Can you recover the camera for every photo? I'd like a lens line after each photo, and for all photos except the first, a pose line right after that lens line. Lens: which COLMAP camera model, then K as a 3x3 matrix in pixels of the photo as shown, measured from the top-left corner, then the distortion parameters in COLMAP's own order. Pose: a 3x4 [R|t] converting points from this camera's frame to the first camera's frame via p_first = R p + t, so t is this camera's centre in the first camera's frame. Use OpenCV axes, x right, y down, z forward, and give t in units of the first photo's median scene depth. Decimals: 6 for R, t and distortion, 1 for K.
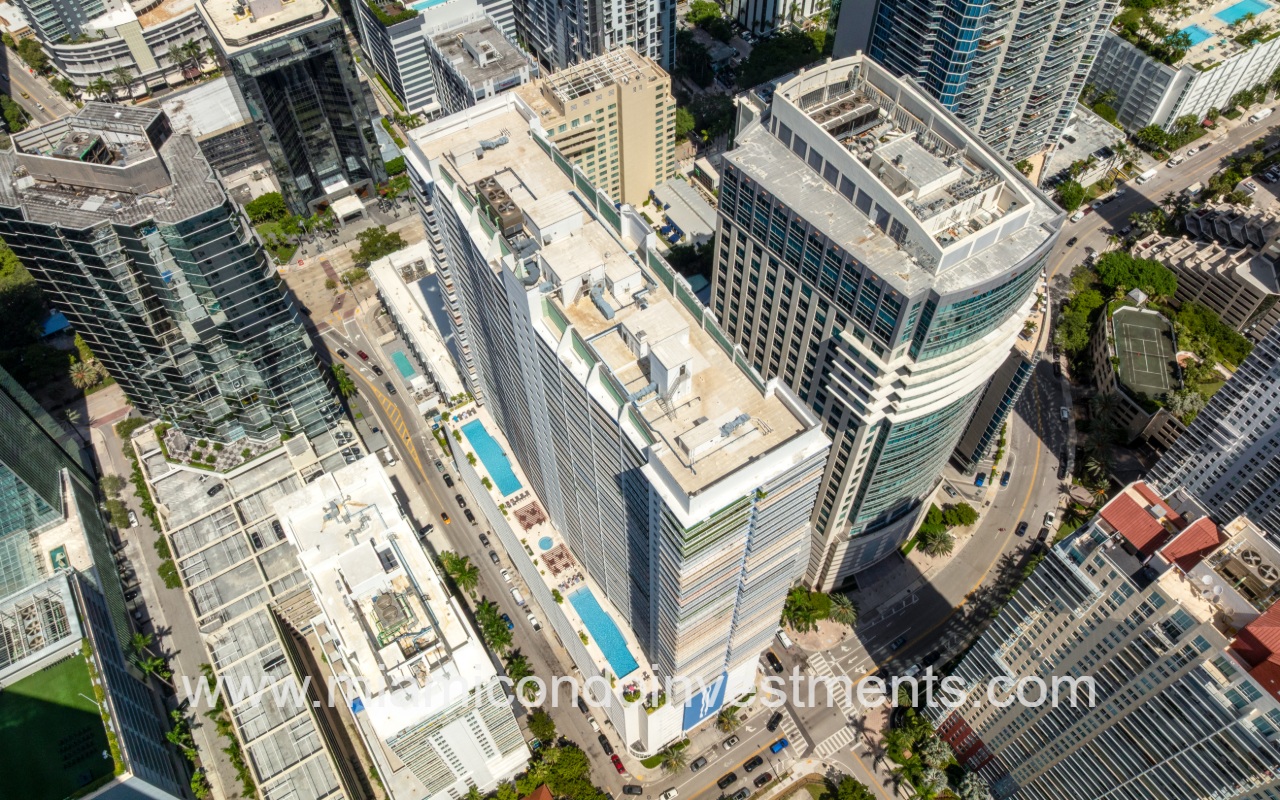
lens RADIAL K [[897.4, 0, 641.8], [0, 897.4, 399.4], [0, 0, 1]] dist [-0.039688, -0.000640]
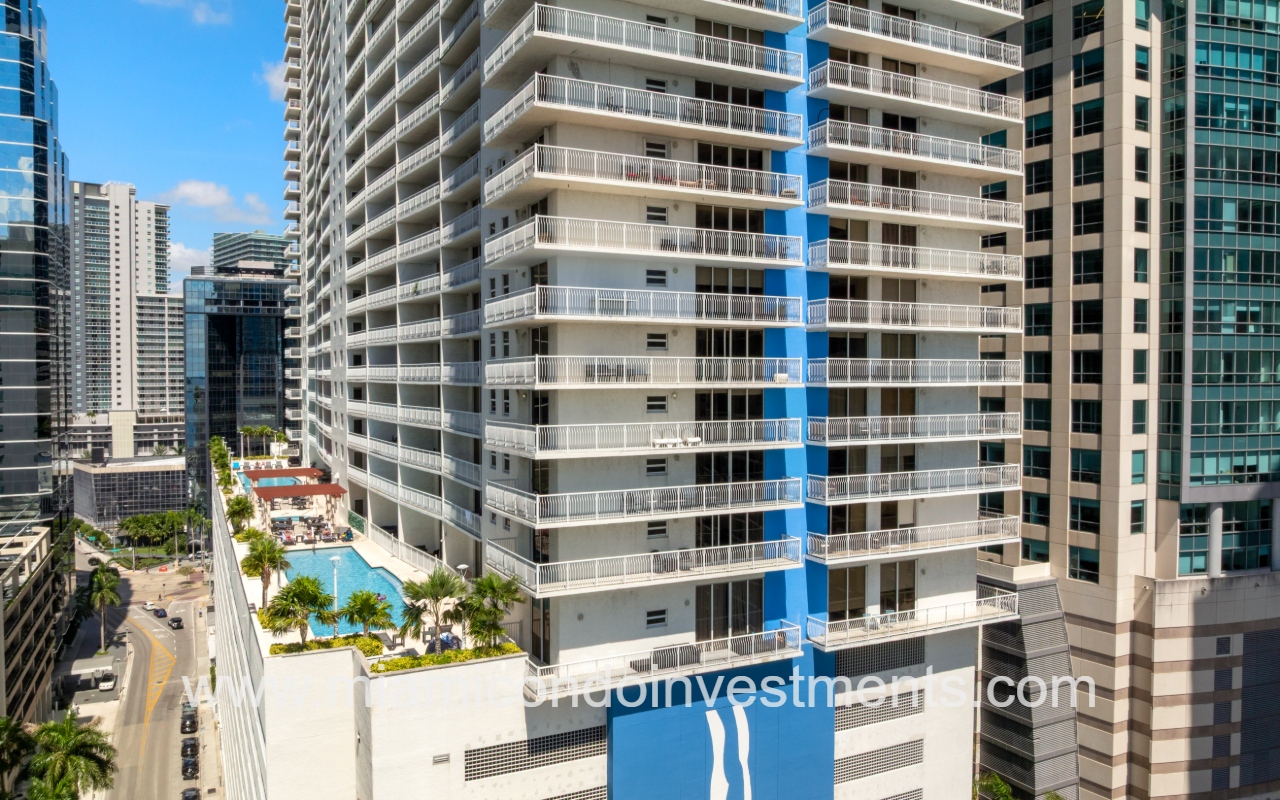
lens RADIAL K [[915.0, 0, 640.0], [0, 915.0, 400.0], [0, 0, 1]] dist [-0.061629, 0.035123]
pose [[0.993938, 0.011963, -0.109286, 0.067363], [-0.094064, 0.607095, -0.789042, 0.393068], [0.056908, 0.794539, 0.604540, 0.734660]]
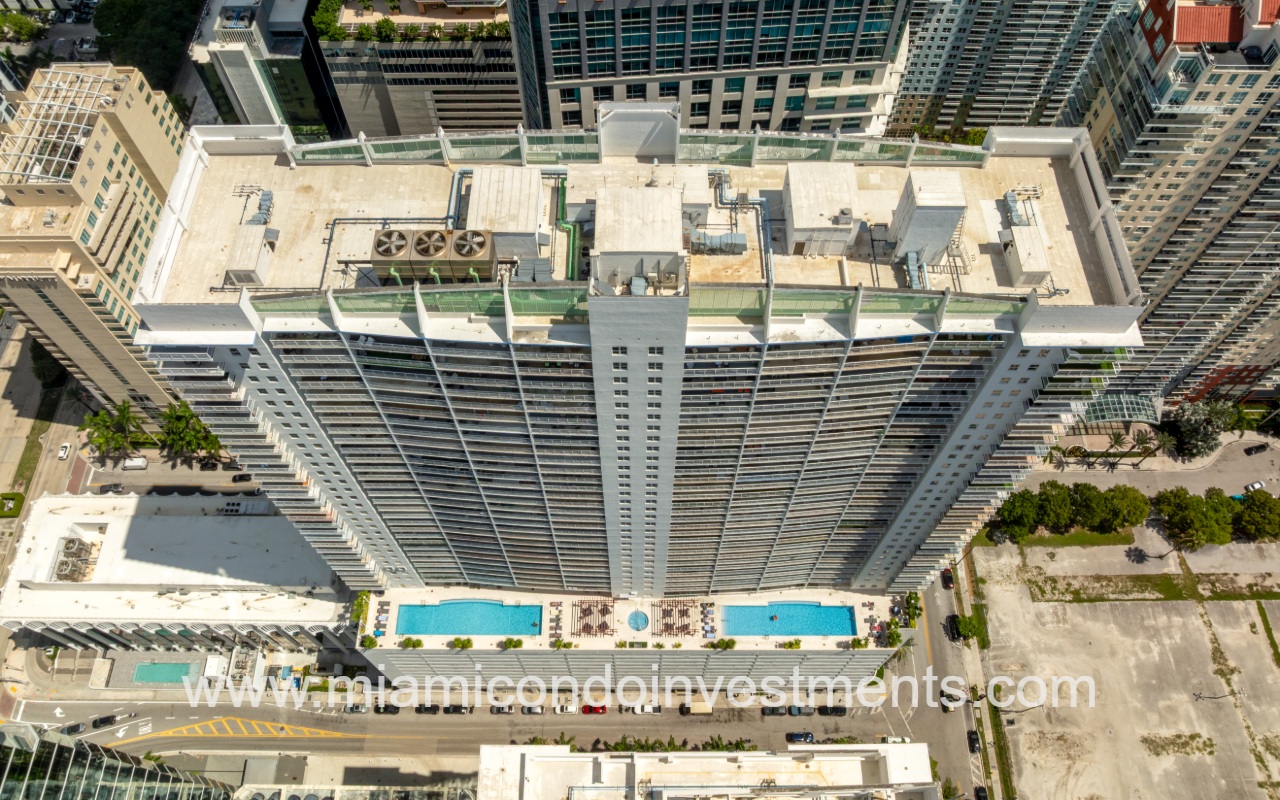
lens RADIAL K [[918.5, 0, 639.3], [0, 918.5, 399.4], [0, 0, 1]] dist [-0.060892, 0.035493]
pose [[0.542011, -0.727818, 0.420125, -0.279424], [0.677961, 0.674109, 0.293166, -0.170615], [-0.496582, 0.125929, 0.858806, 0.337172]]
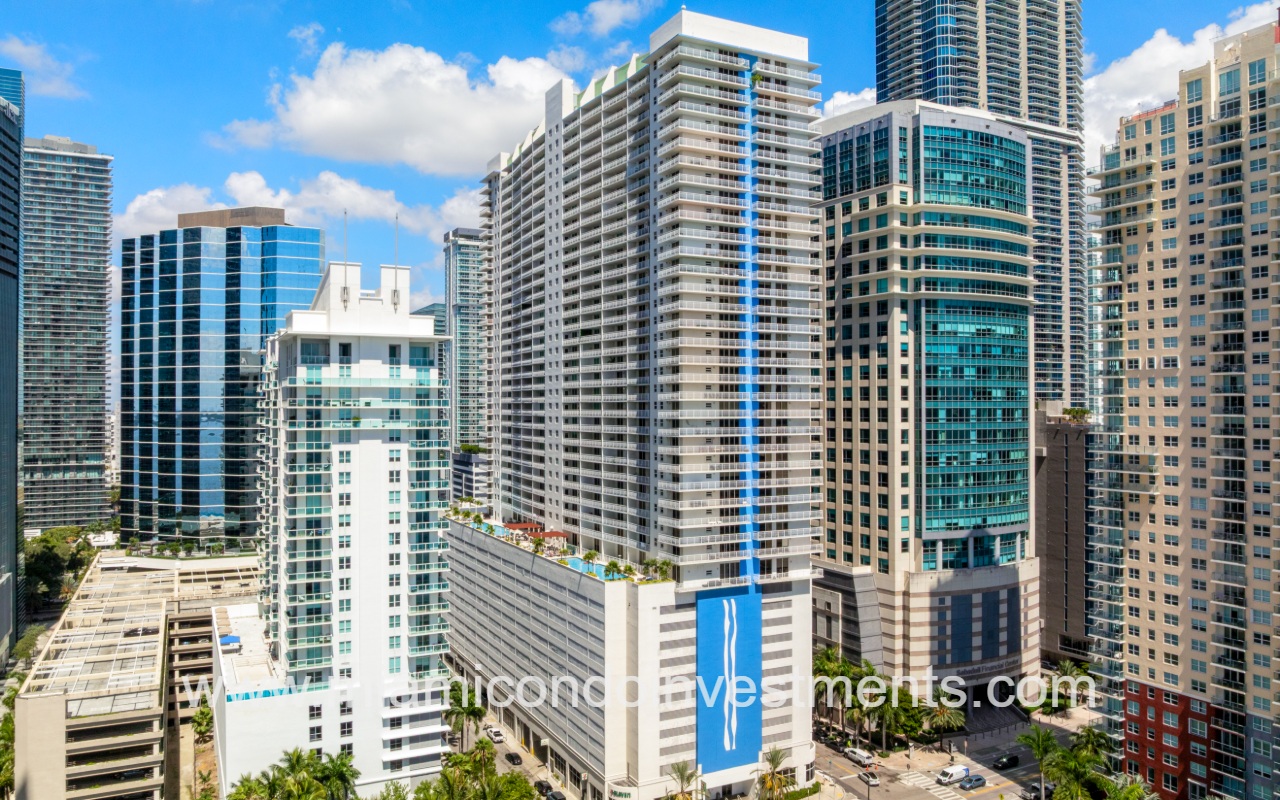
lens RADIAL K [[915.0, 0, 640.0], [0, 915.0, 400.0], [0, 0, 1]] dist [-0.061629, 0.035123]
pose [[0.994924, 0.008248, -0.100294, 0.066196], [-0.086630, 0.577332, -0.811901, 0.720382], [0.051206, 0.816468, 0.575116, 0.418830]]
